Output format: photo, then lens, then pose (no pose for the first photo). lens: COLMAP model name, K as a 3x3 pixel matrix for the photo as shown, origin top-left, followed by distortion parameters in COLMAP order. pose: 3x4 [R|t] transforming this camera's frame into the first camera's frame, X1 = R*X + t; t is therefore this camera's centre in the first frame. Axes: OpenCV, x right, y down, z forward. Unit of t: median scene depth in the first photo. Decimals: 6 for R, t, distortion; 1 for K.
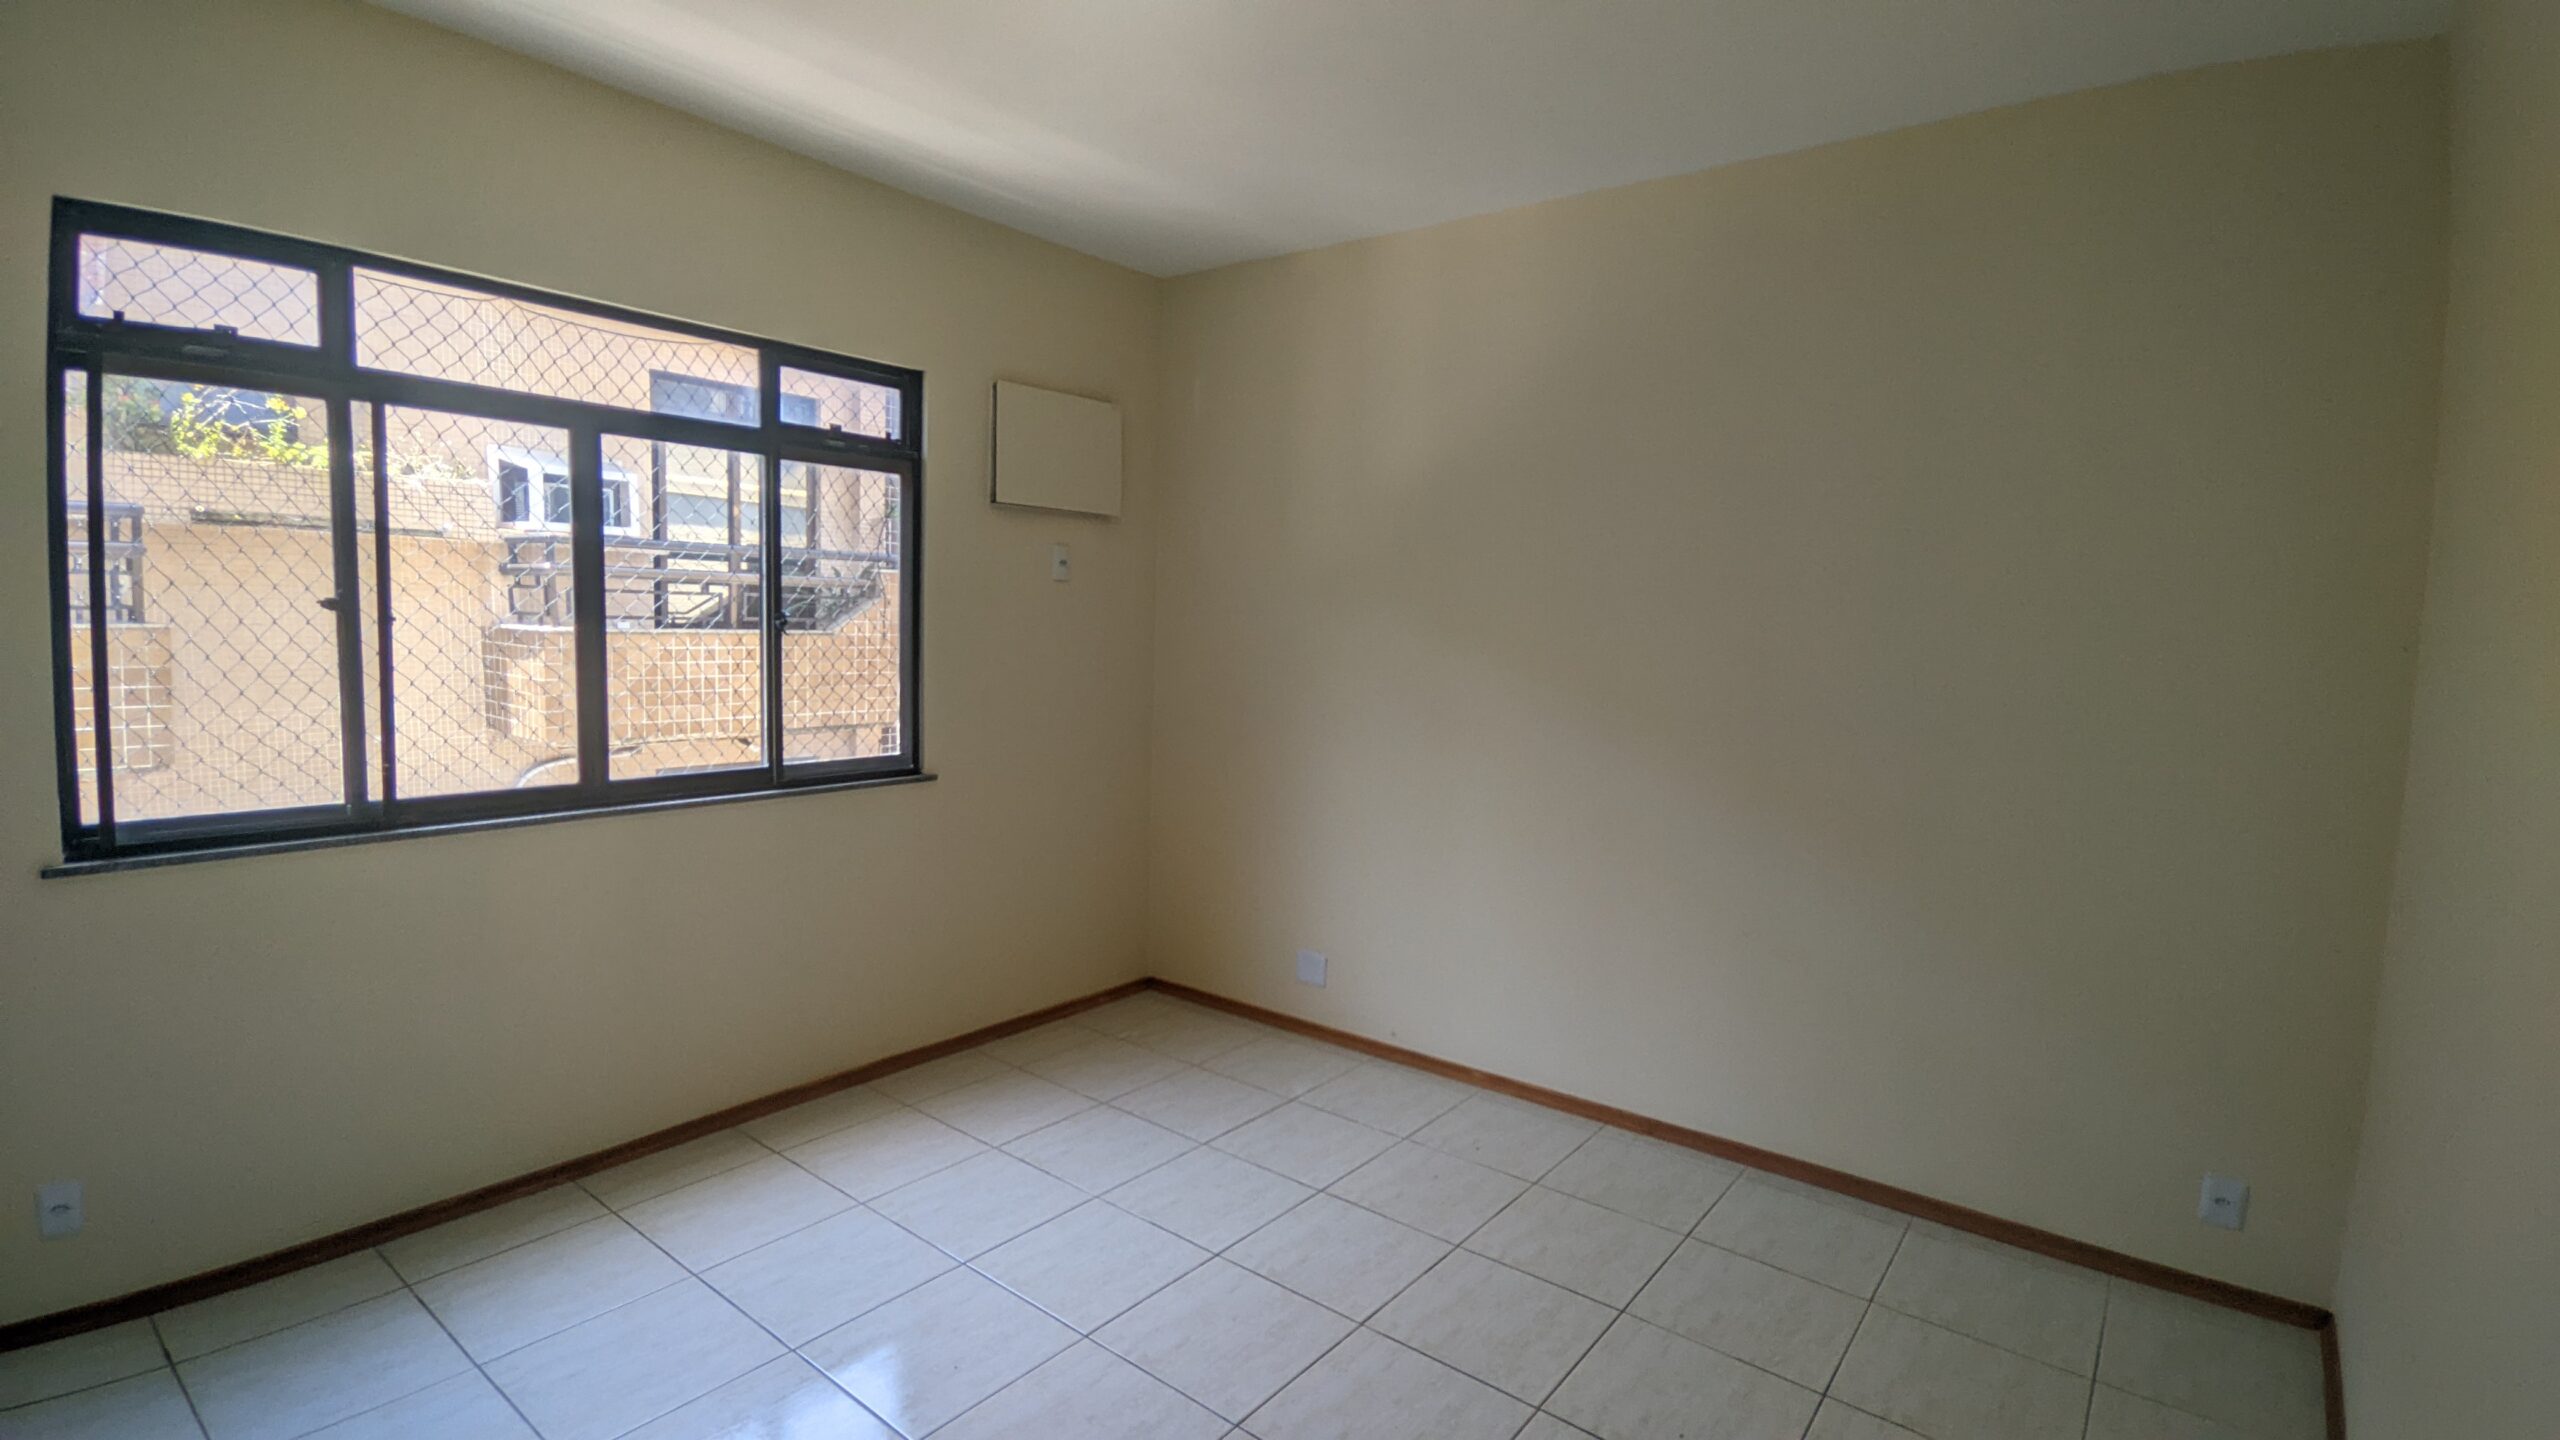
lens RADIAL K [[1174.1, 0, 1275.3], [0, 1174.1, 714.6], [0, 0, 1]] dist [0.053402, -0.048625]
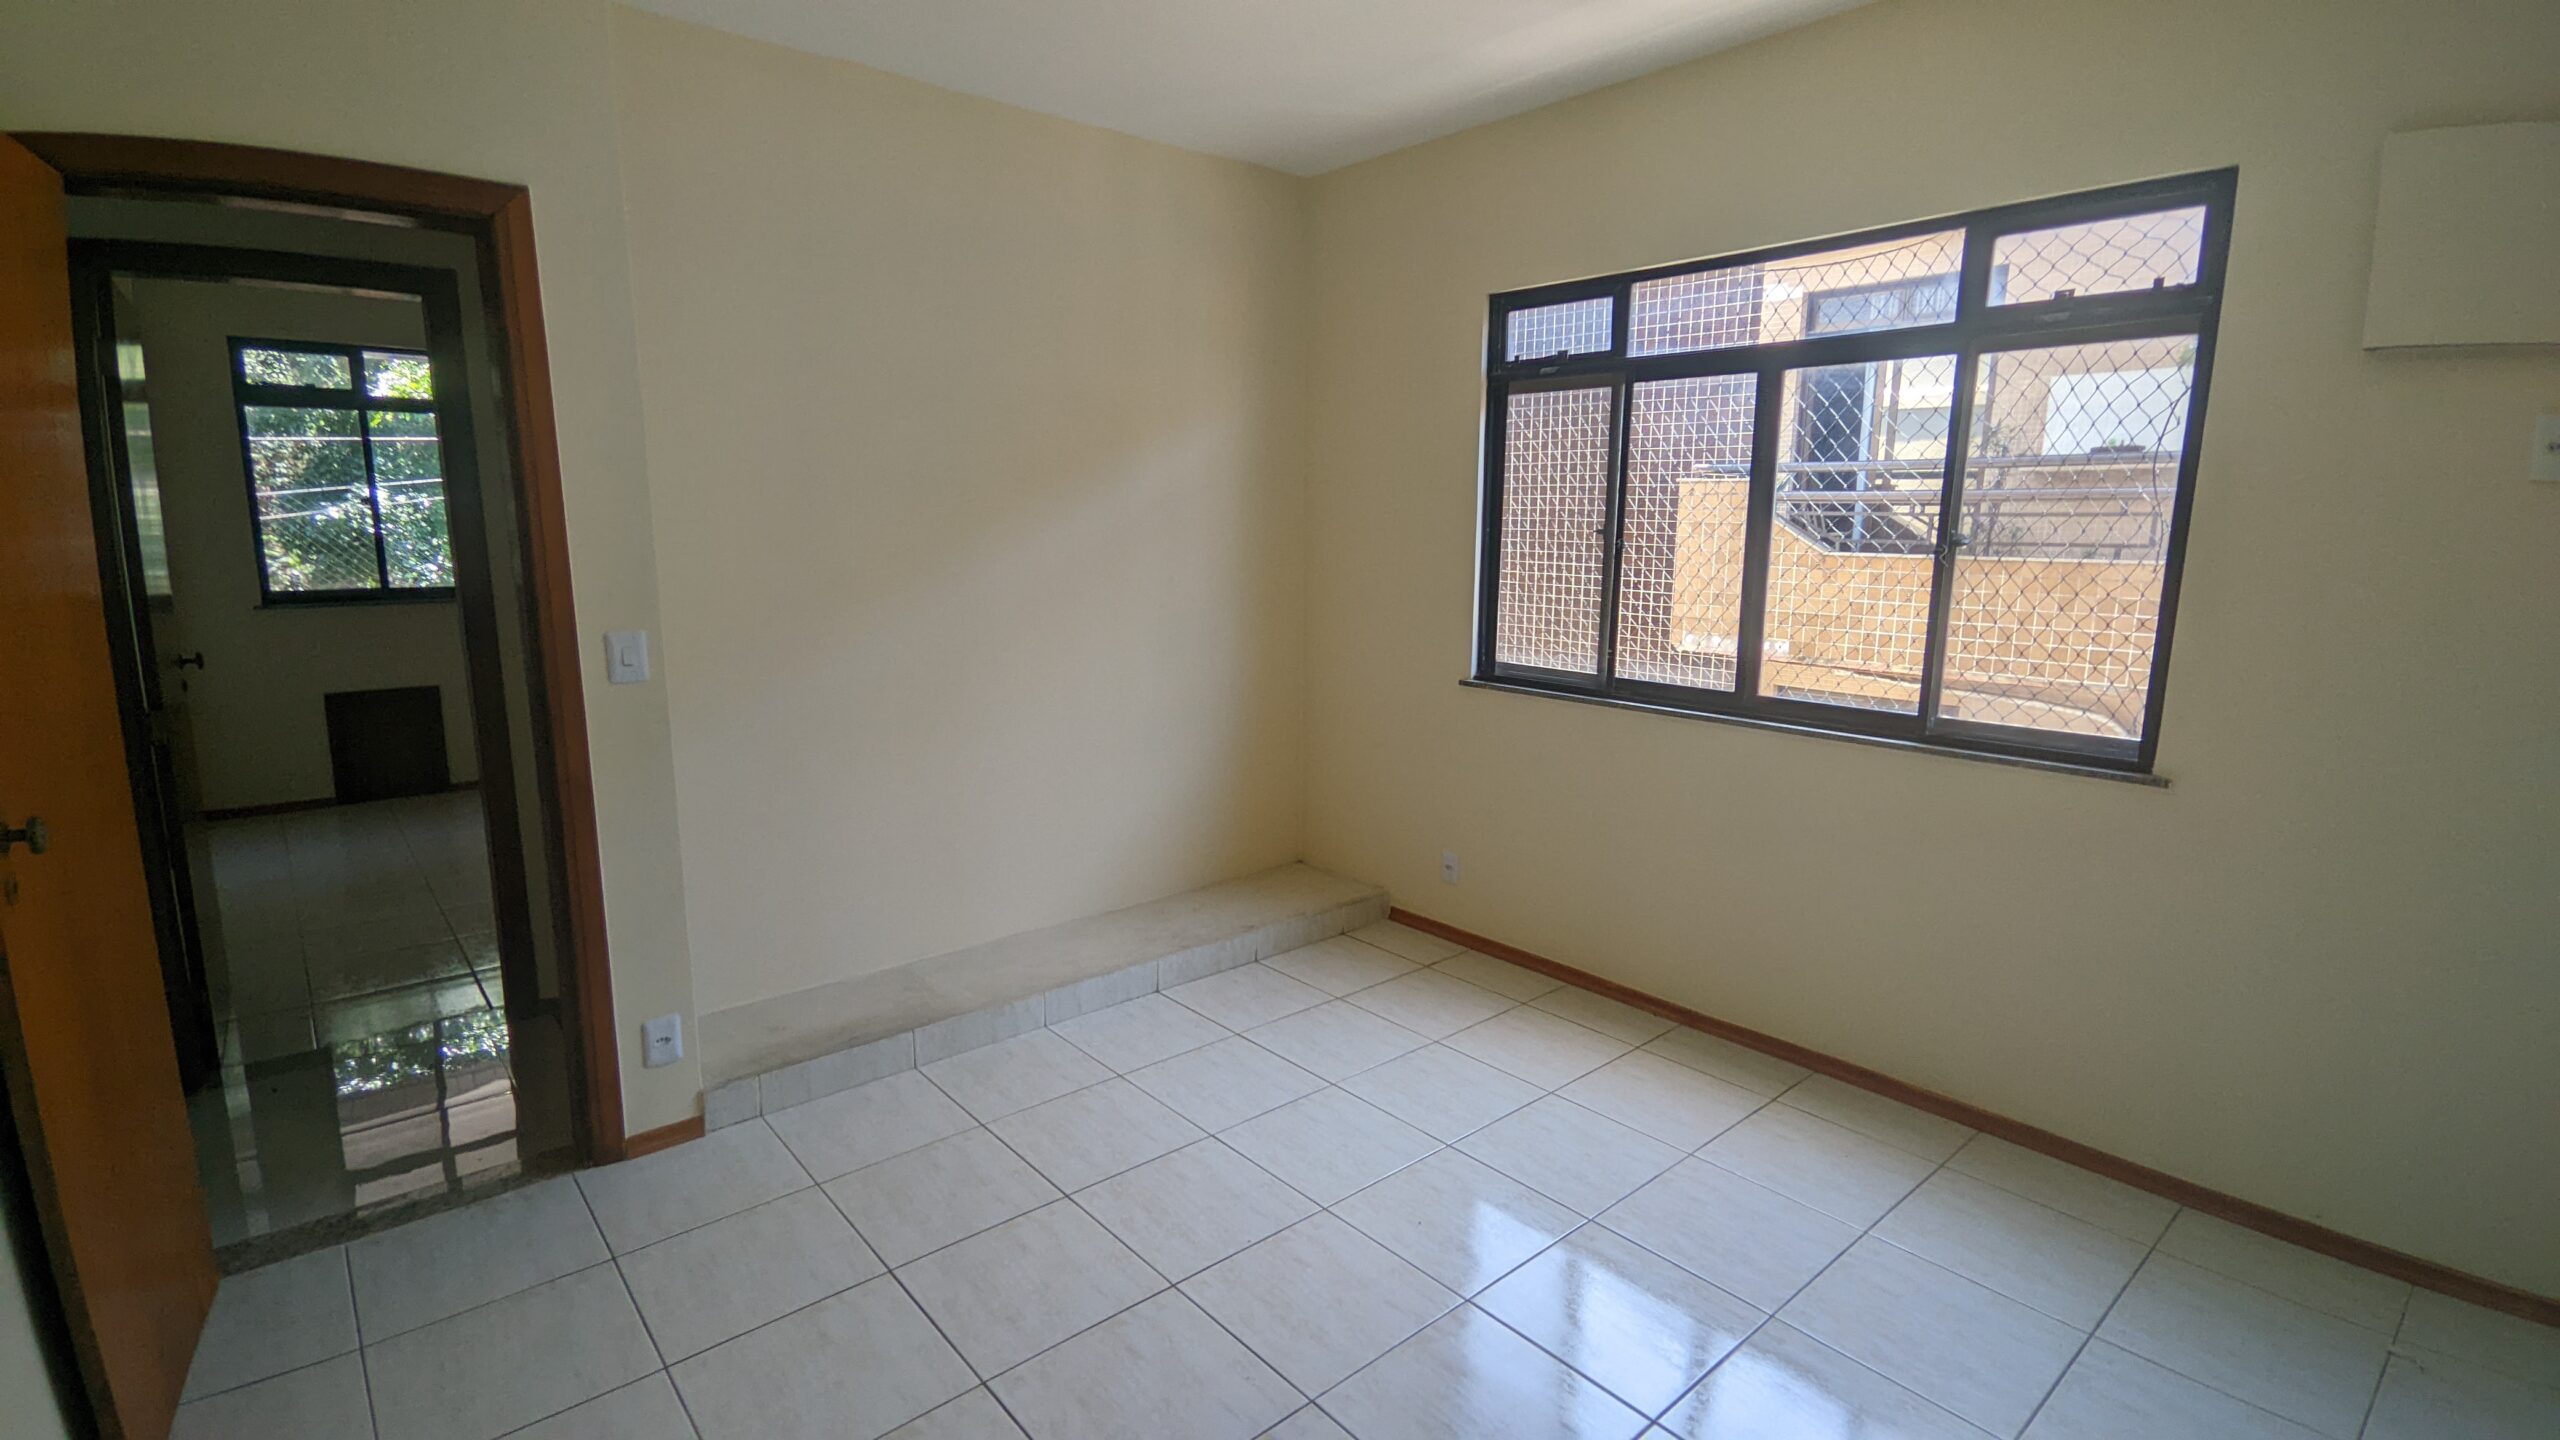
lens RADIAL K [[1198.4, 0, 1280.0], [0, 1198.4, 720.0], [0, 0, 1]] dist [0.025787, -0.024627]
pose [[-0.198498, 0.132938, -0.971044, 0.573522], [-0.096281, 0.983321, 0.154301, -0.048113], [0.975361, 0.124122, -0.182388, 0.750201]]
